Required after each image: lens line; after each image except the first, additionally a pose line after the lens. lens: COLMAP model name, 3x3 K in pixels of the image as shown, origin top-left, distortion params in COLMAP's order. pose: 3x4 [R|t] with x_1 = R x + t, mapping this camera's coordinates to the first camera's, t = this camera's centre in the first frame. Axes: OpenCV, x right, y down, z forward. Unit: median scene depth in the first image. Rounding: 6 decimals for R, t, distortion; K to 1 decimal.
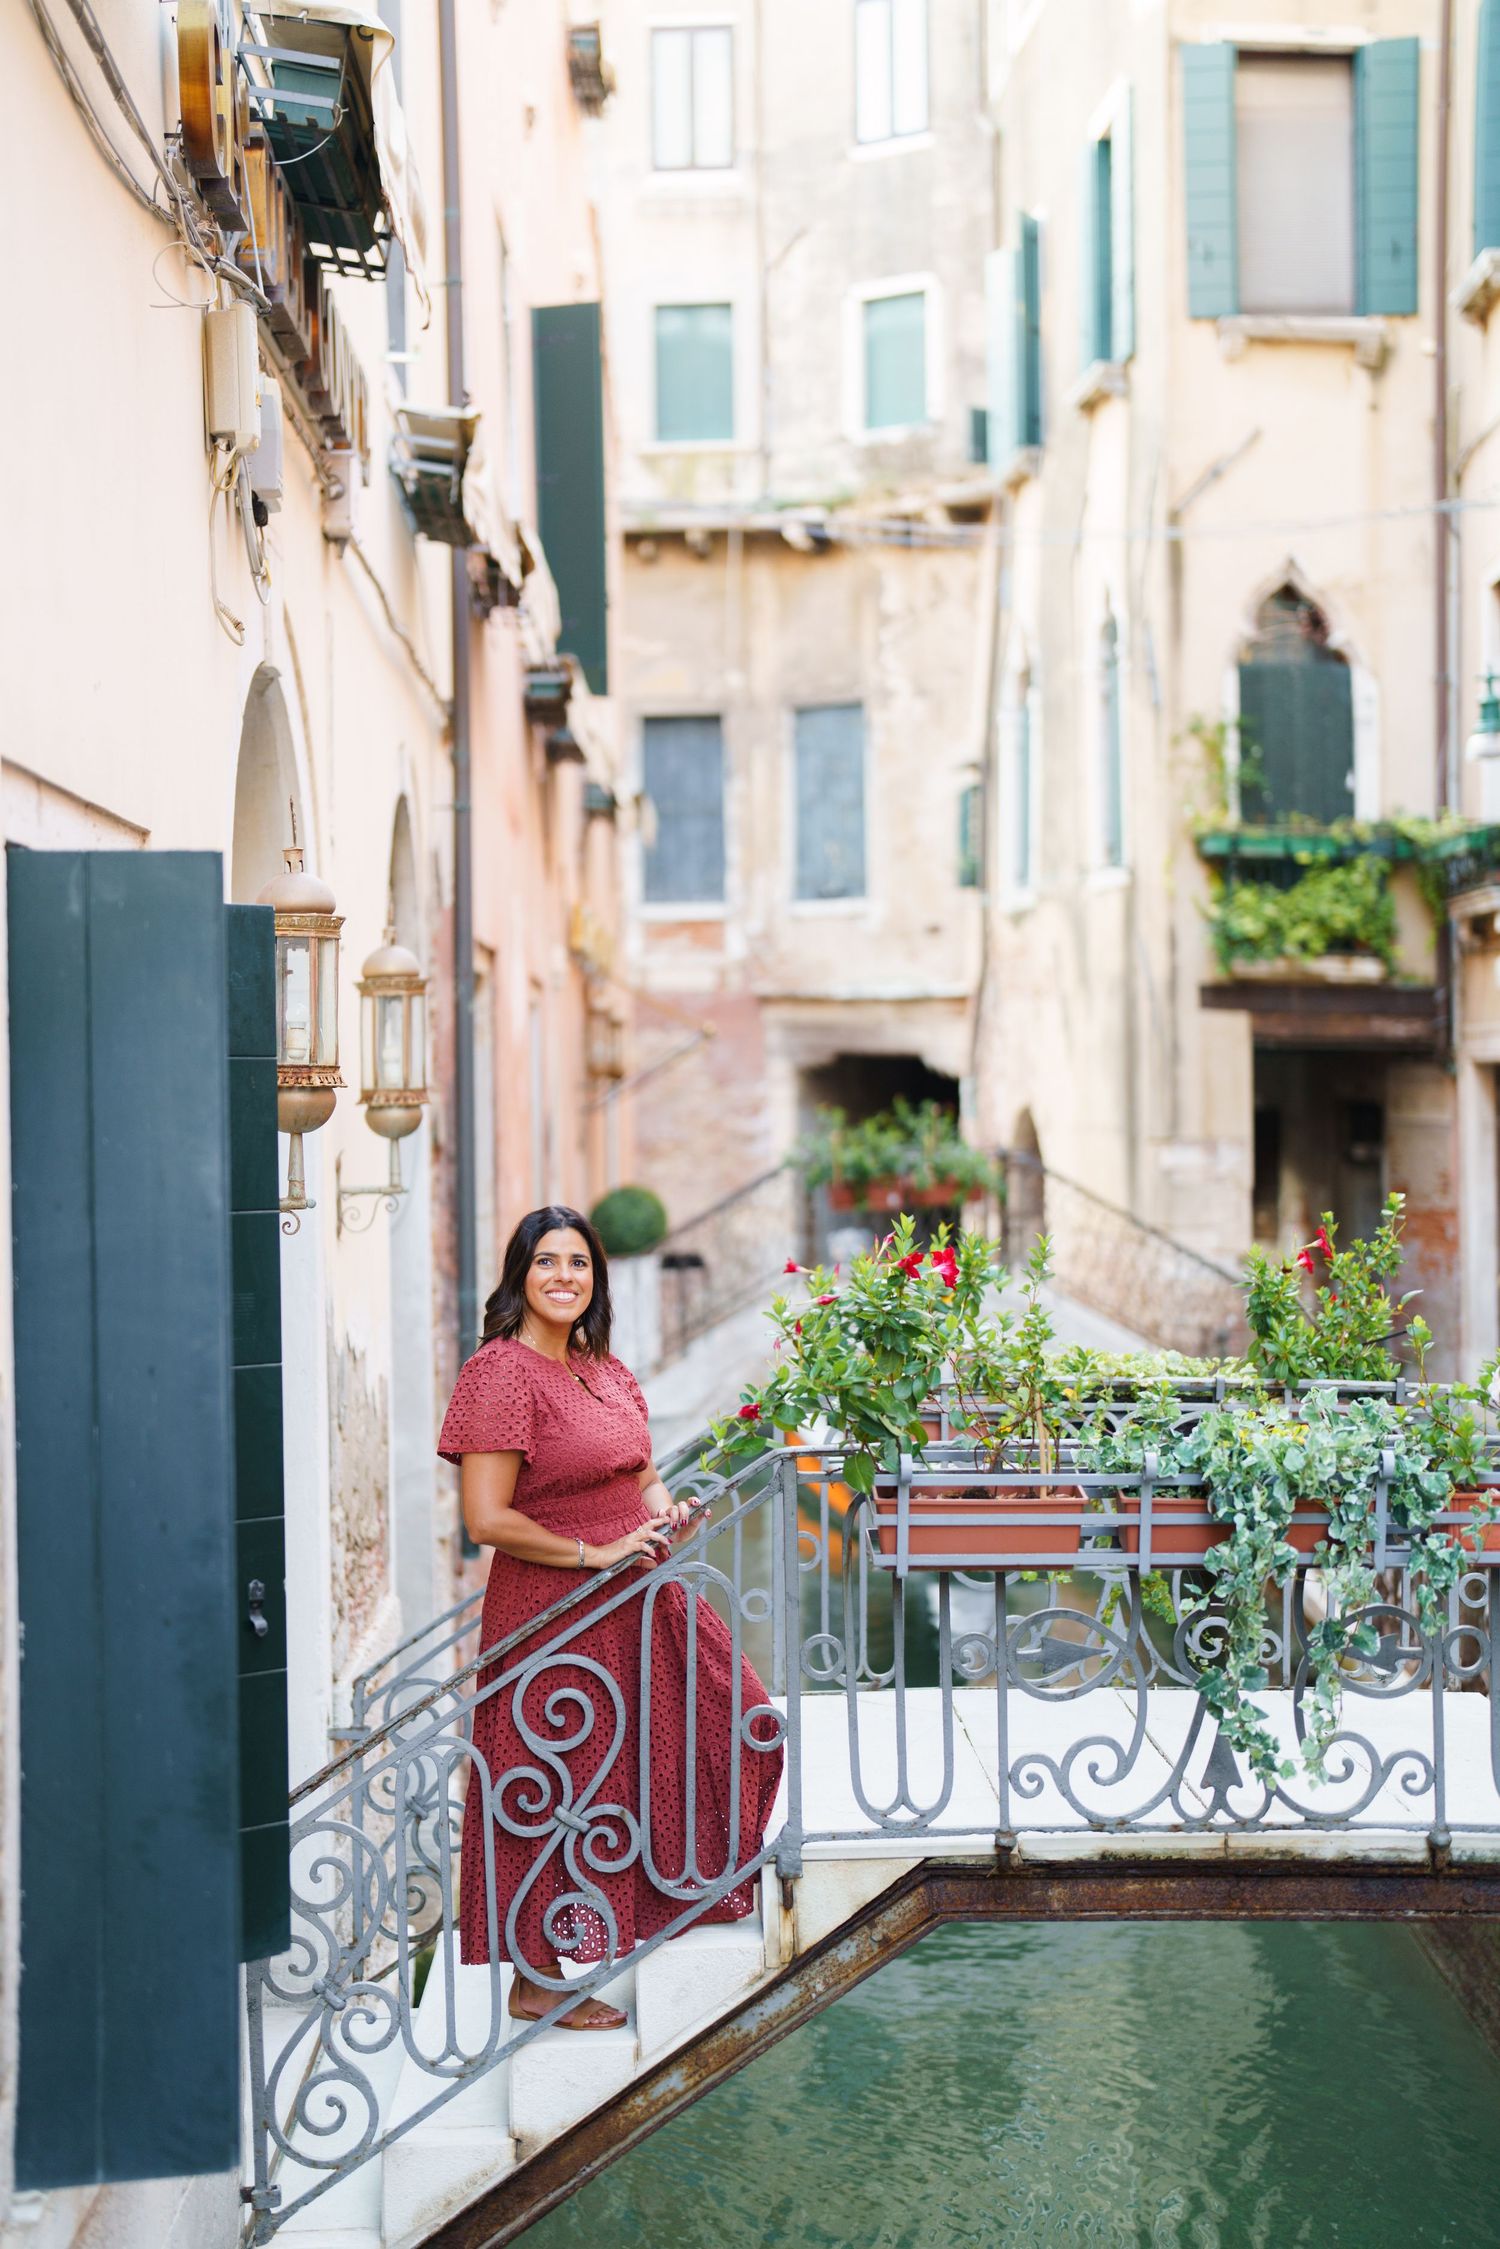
lens RADIAL K [[3120.4, 0, 759.8], [0, 3120.4, 1119.9], [0, 0, 1]] dist [-0.144844, 1.050150]
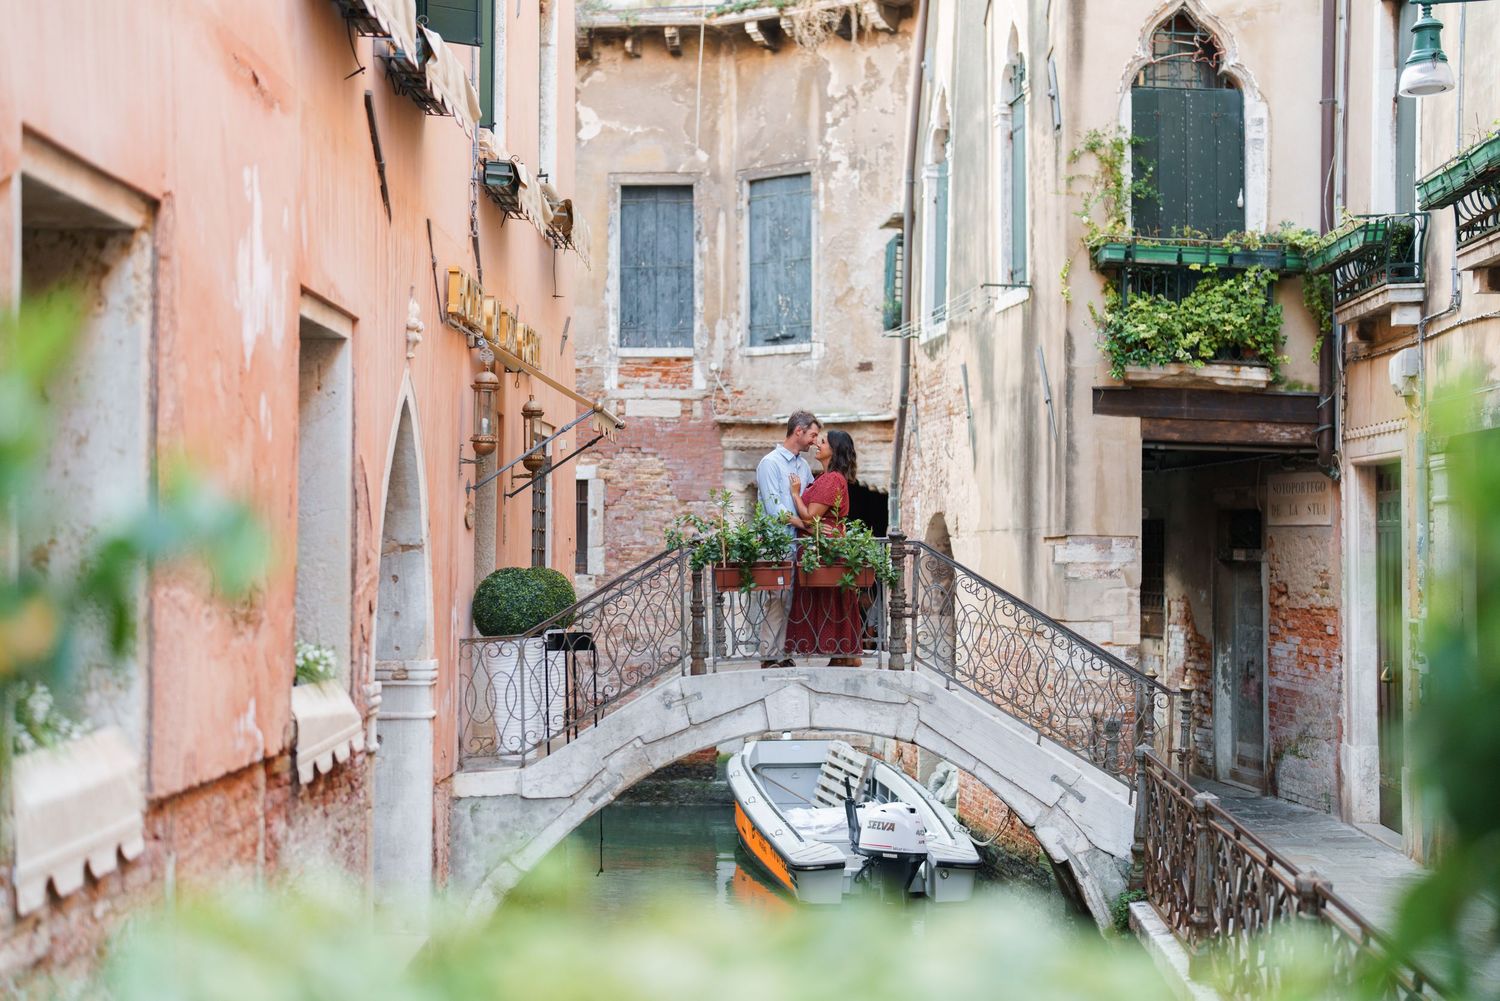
lens RADIAL K [[2113.8, 0, 765.9], [0, 2113.8, 495.2], [0, 0, 1]] dist [-0.147572, 1.083875]
pose [[0.999797, 0.015549, -0.012797, 0.044475], [-0.015953, 0.999357, -0.032098, 0.019228], [0.012290, 0.032296, 0.999403, 0.320457]]
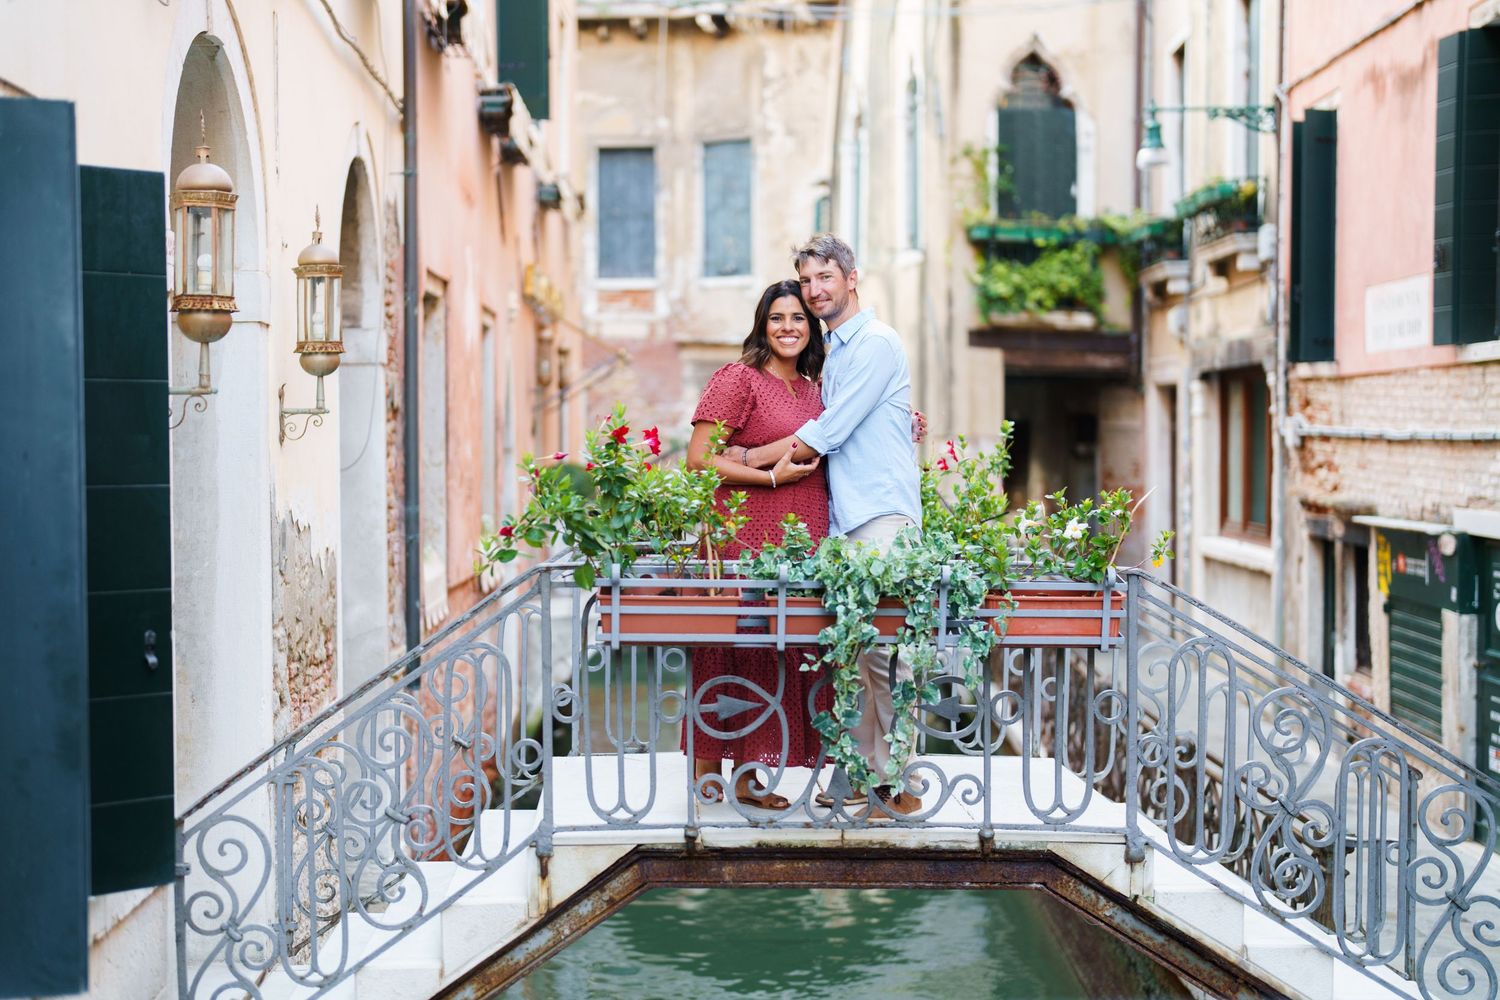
lens RADIAL K [[2156.6, 0, 724.8], [0, 2156.6, 514.7], [0, 0, 1]] dist [-0.145225, 1.026411]
pose [[0.999937, 0.009174, 0.006472, 0.024798], [-0.009369, 0.999479, 0.030871, 0.014223], [-0.006186, -0.030930, 0.999502, -0.003919]]
